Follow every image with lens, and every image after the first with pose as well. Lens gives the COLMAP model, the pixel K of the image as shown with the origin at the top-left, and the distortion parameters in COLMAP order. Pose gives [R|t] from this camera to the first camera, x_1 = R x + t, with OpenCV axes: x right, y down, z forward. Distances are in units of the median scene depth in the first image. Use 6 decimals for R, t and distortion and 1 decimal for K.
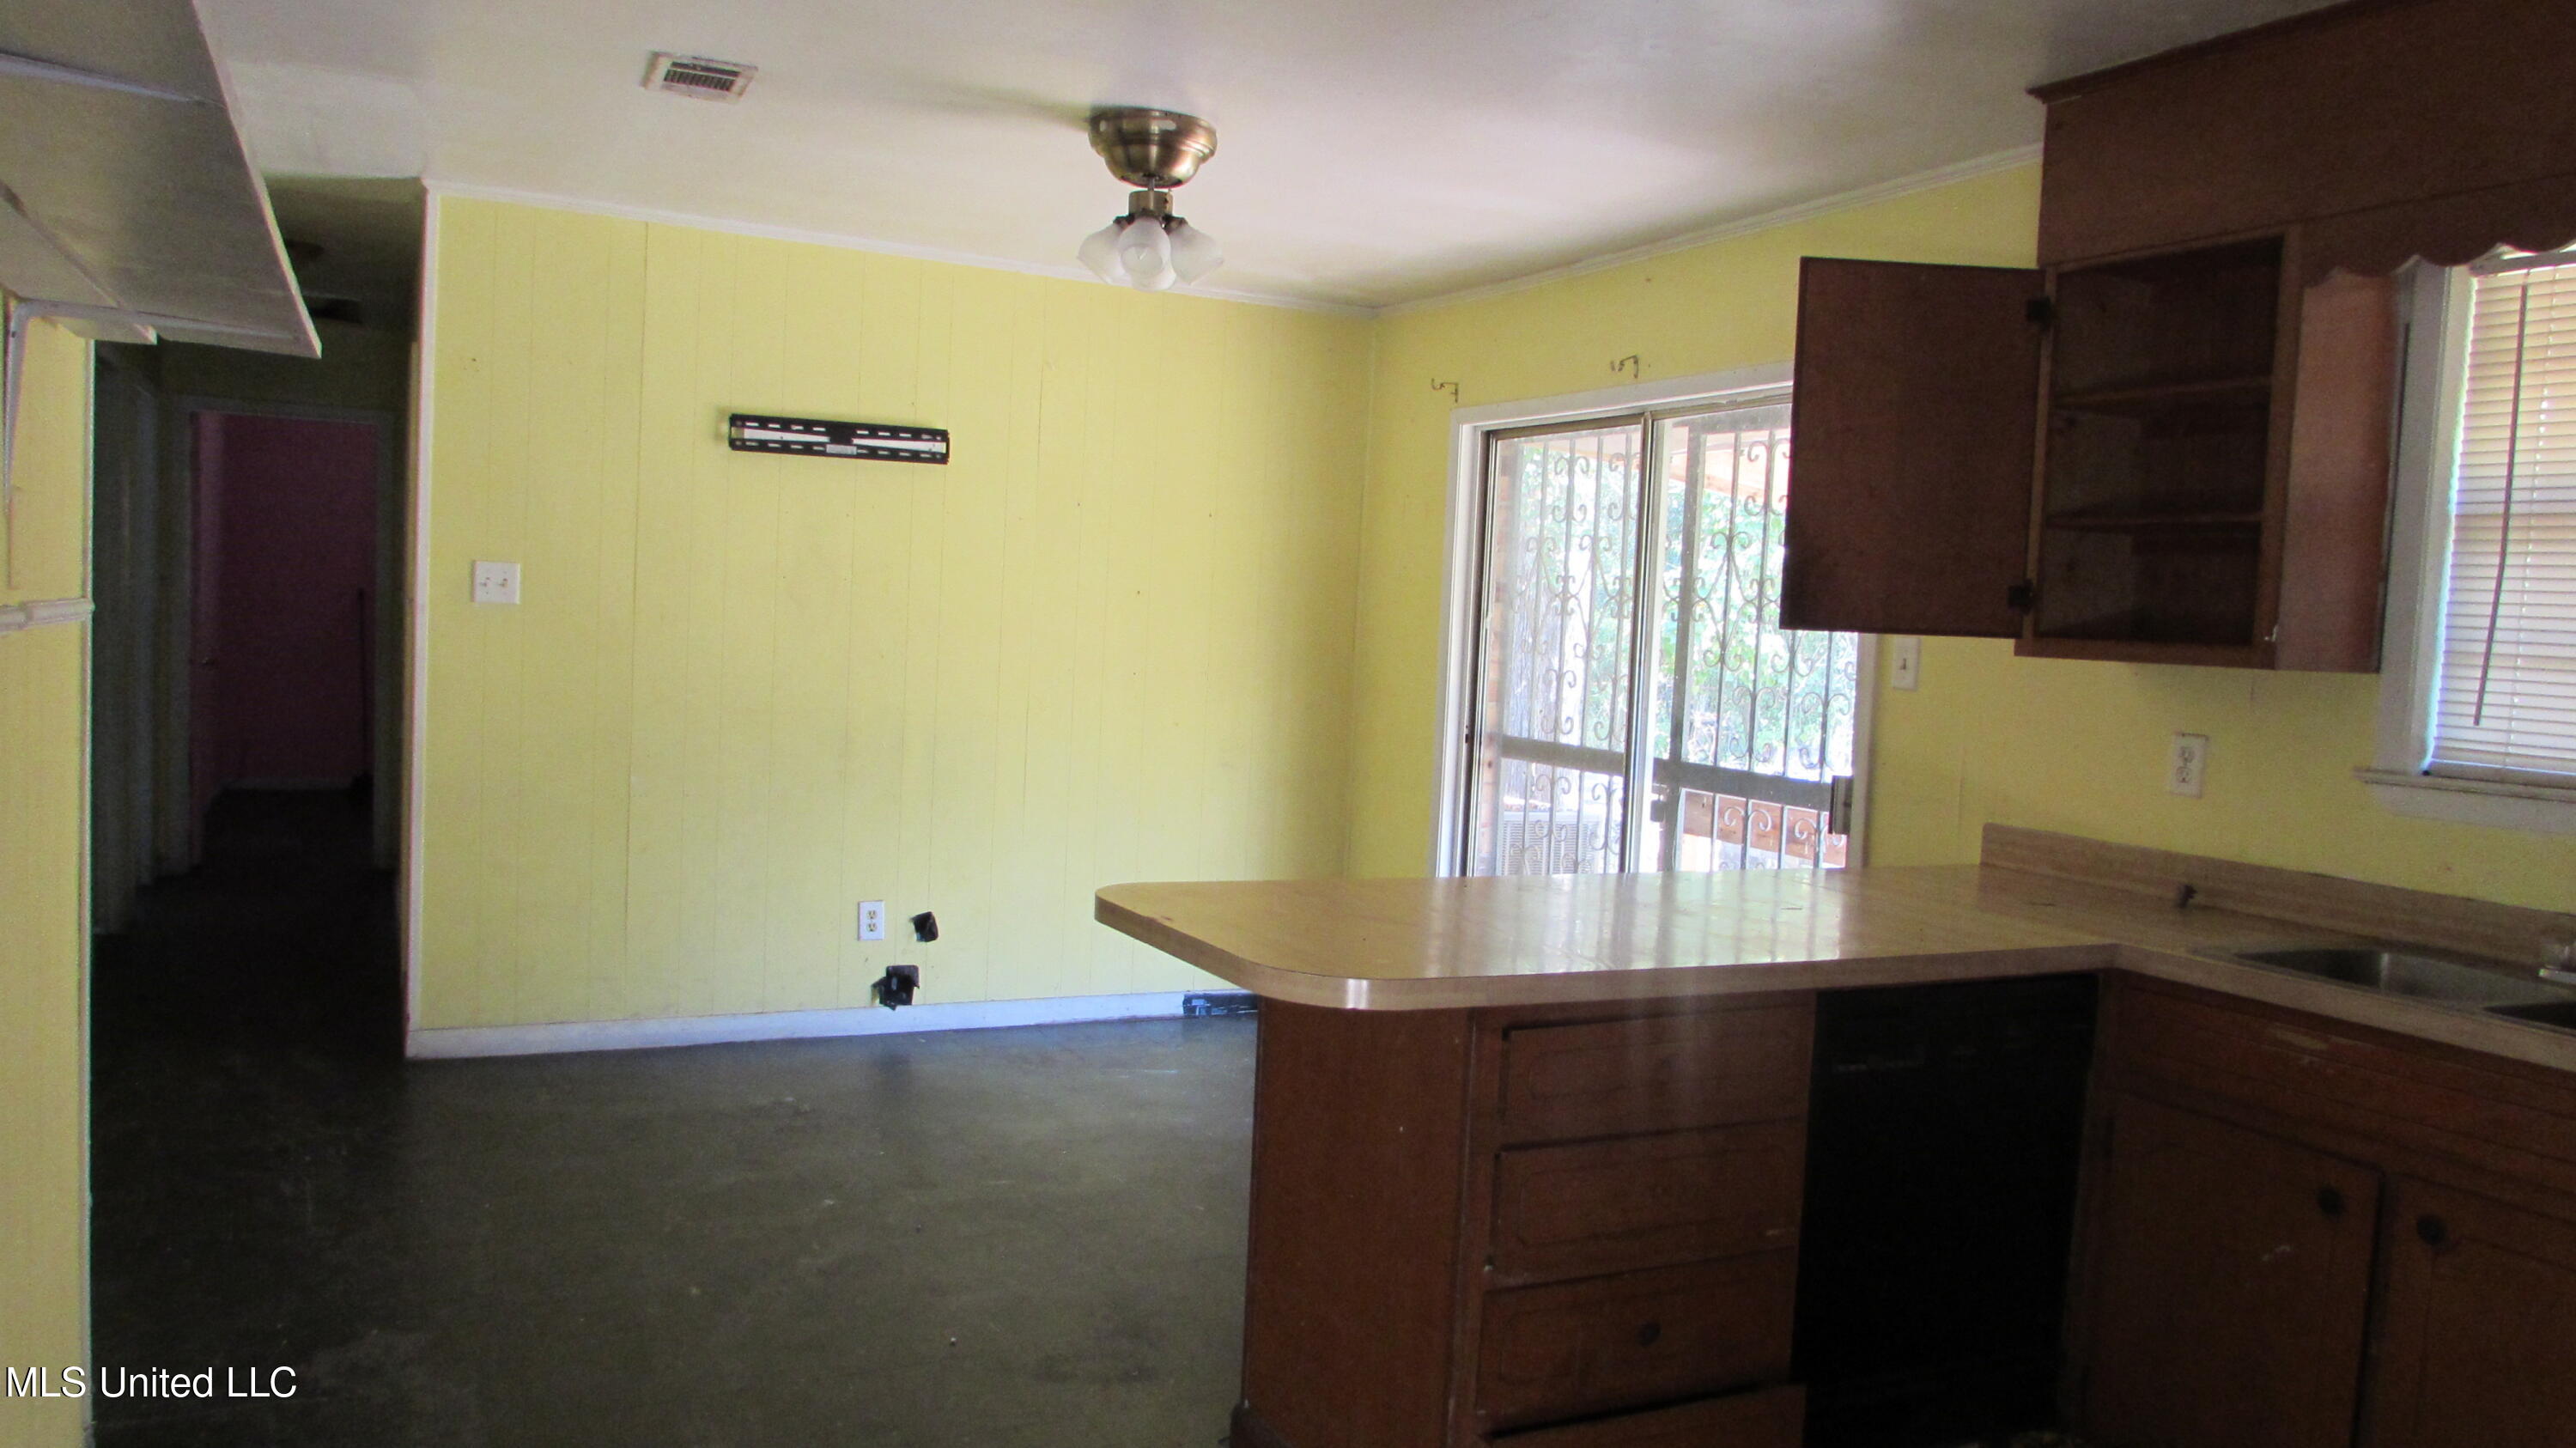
lens RADIAL K [[1837.8, 0, 1287.8], [0, 1837.8, 722.0], [0, 0, 1]] dist [0.007943, 0.001972]
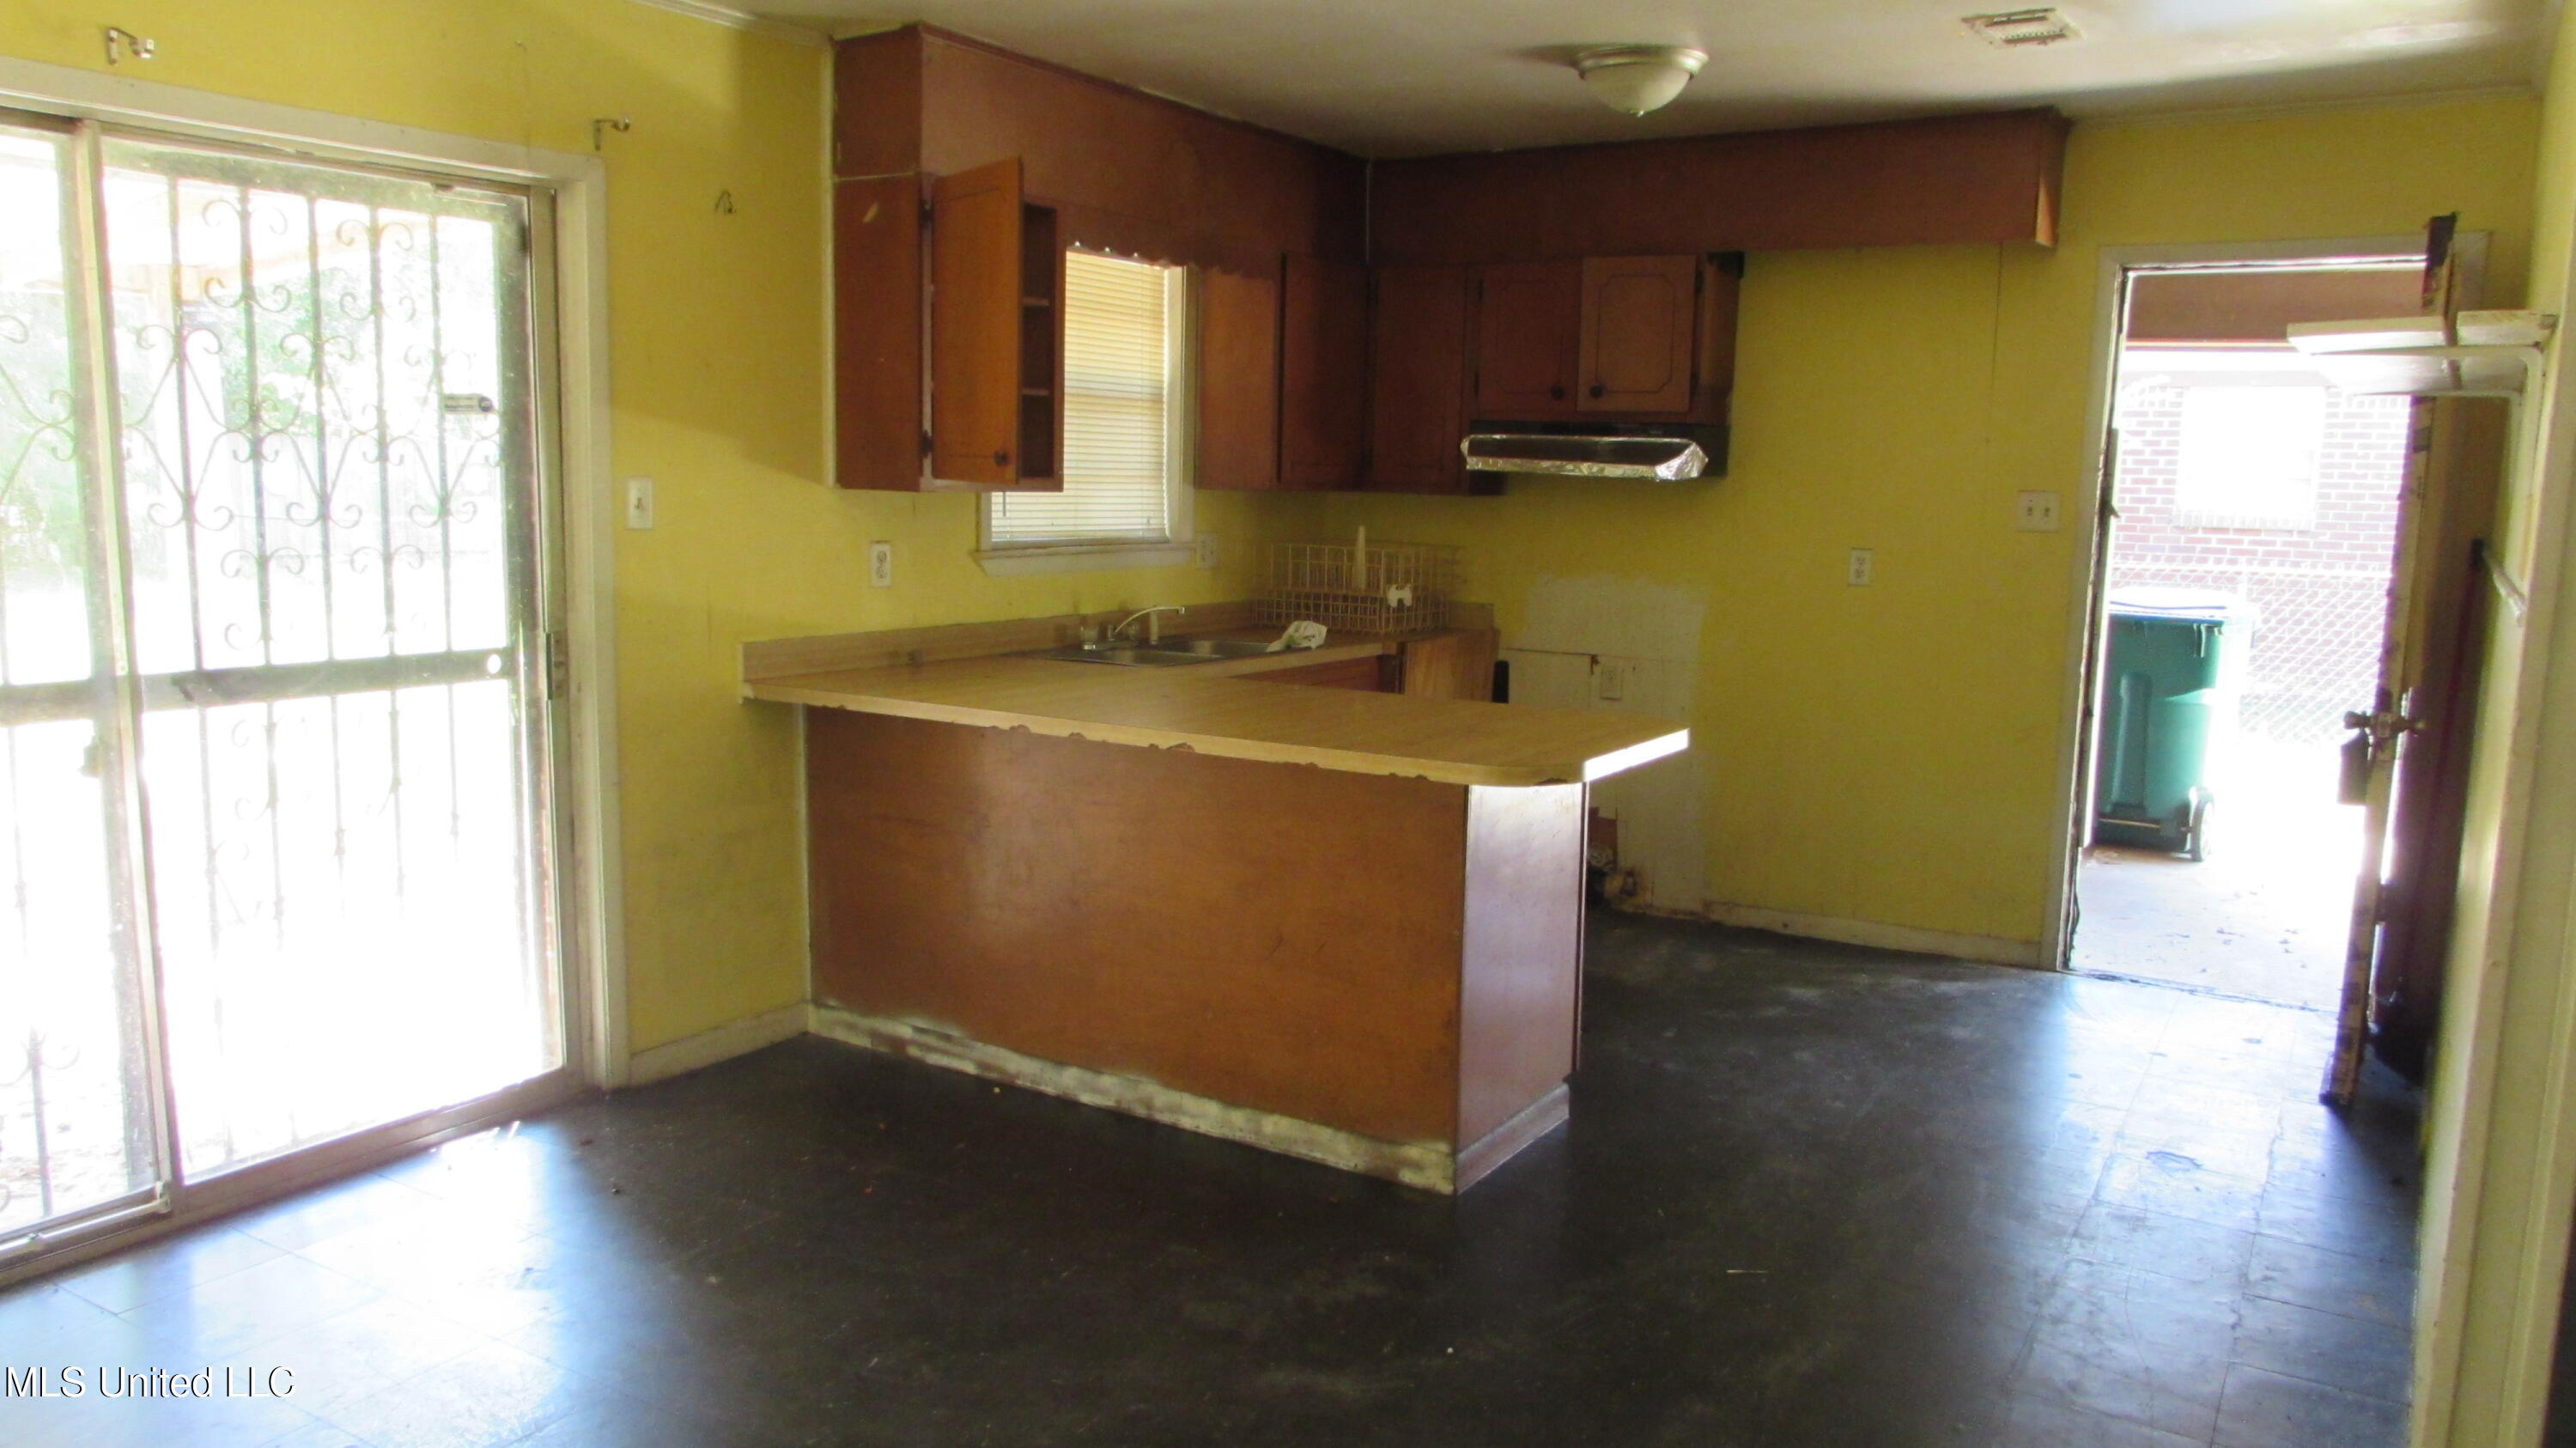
lens RADIAL K [[1837.8, 0, 1287.5], [0, 1837.8, 729.7], [0, 0, 1]] dist [0.007943, 0.001972]
pose [[-0.516482, -0.178820, 0.837418, -0.640033], [0.004843, 0.977326, 0.211683, -0.111866], [-0.856284, 0.113386, -0.503906, 1.133156]]
